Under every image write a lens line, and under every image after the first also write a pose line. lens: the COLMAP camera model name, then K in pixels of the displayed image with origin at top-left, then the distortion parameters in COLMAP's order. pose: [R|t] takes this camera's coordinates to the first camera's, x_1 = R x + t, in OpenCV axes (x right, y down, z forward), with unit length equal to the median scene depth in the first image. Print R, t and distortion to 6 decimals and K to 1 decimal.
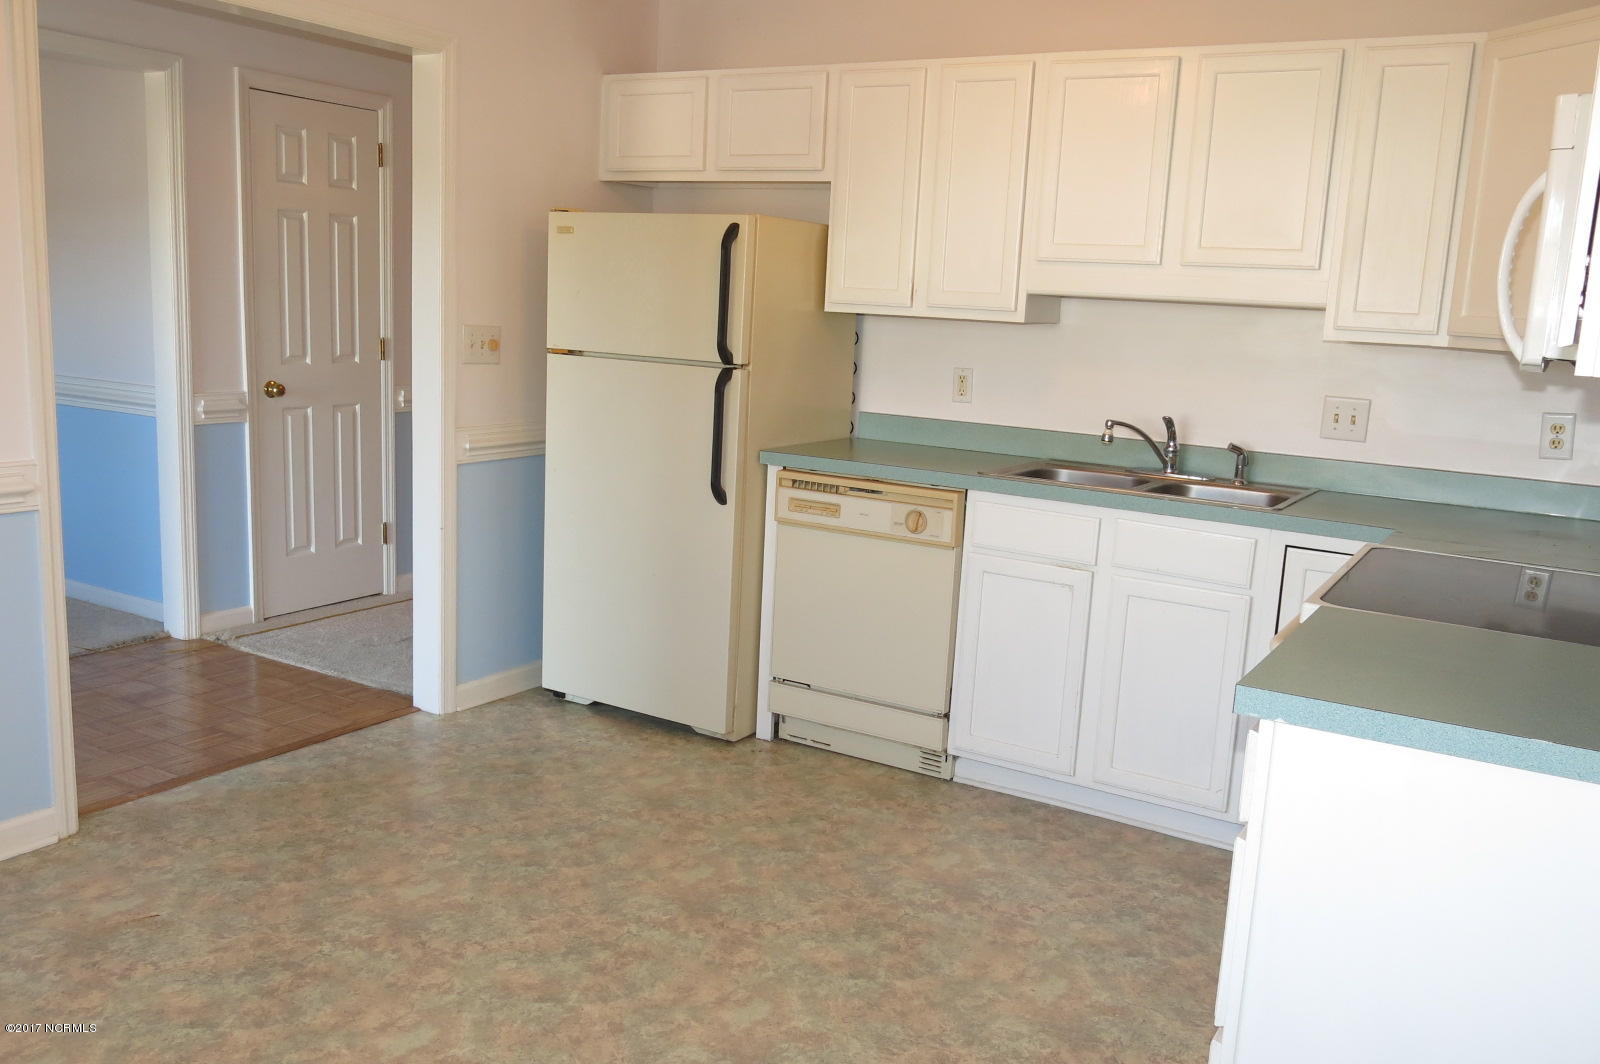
lens RADIAL K [[1343.2, 0, 801.8], [0, 1343.2, 526.9], [0, 0, 1]] dist [-0.000748, -0.017719]
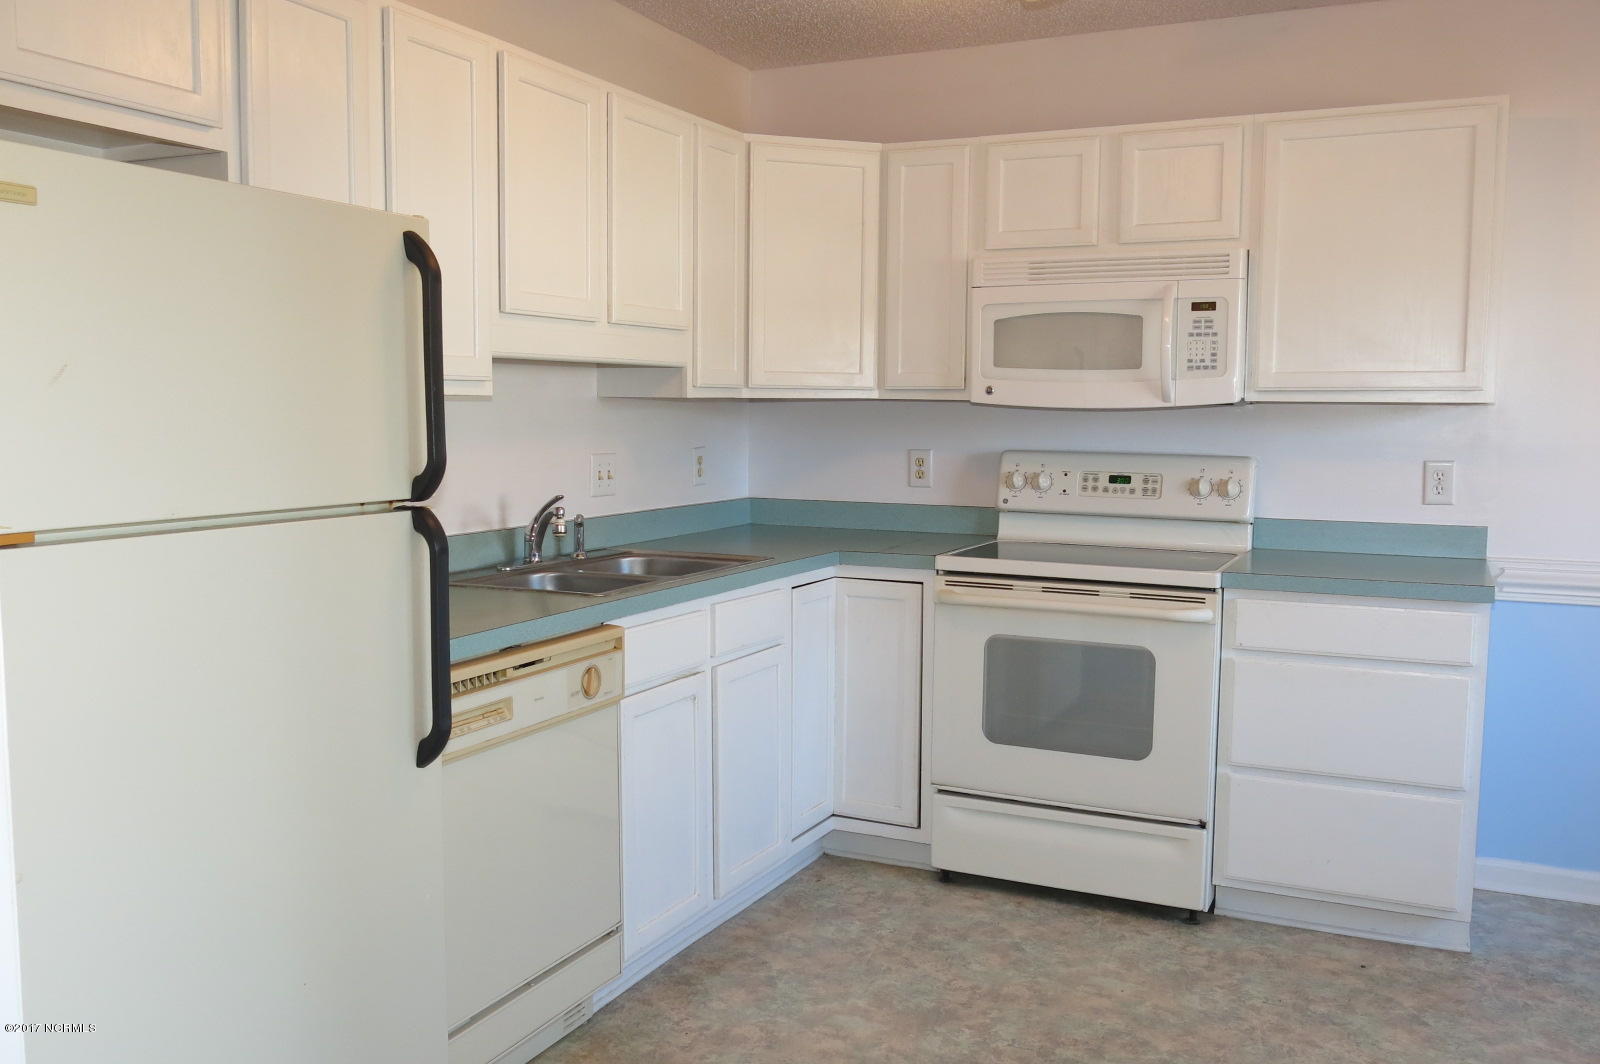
lens RADIAL K [[1343.2, 0, 802.5], [0, 1343.2, 536.0], [0, 0, 1]] dist [-0.000748, -0.017719]
pose [[-0.092462, -0.148689, 0.984552, -0.628279], [0.162157, 0.973339, 0.162224, -0.180564], [-0.982424, 0.174651, -0.065886, 0.954720]]
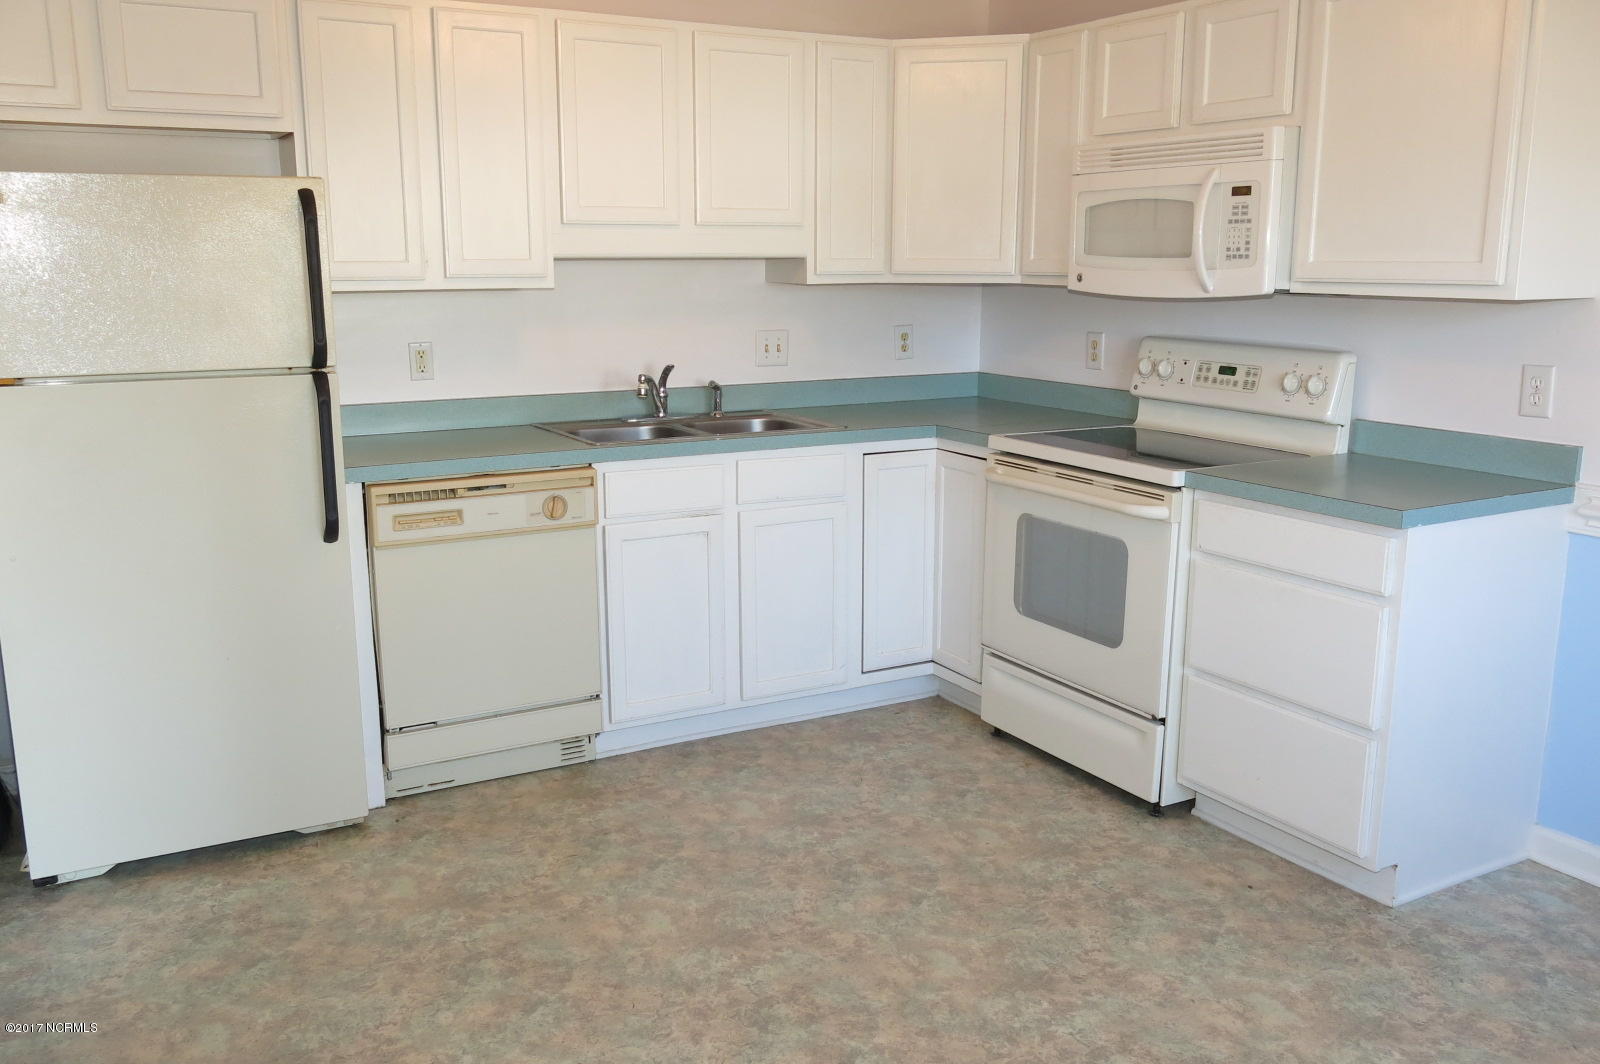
lens RADIAL K [[1343.2, 0, 801.1], [0, 1343.2, 525.8], [0, 0, 1]] dist [-0.000748, -0.017719]
pose [[0.494994, -0.222403, 0.839951, -0.646085], [0.175914, 0.972319, 0.153784, -0.109578], [-0.850903, 0.071637, 0.520416, 0.374437]]
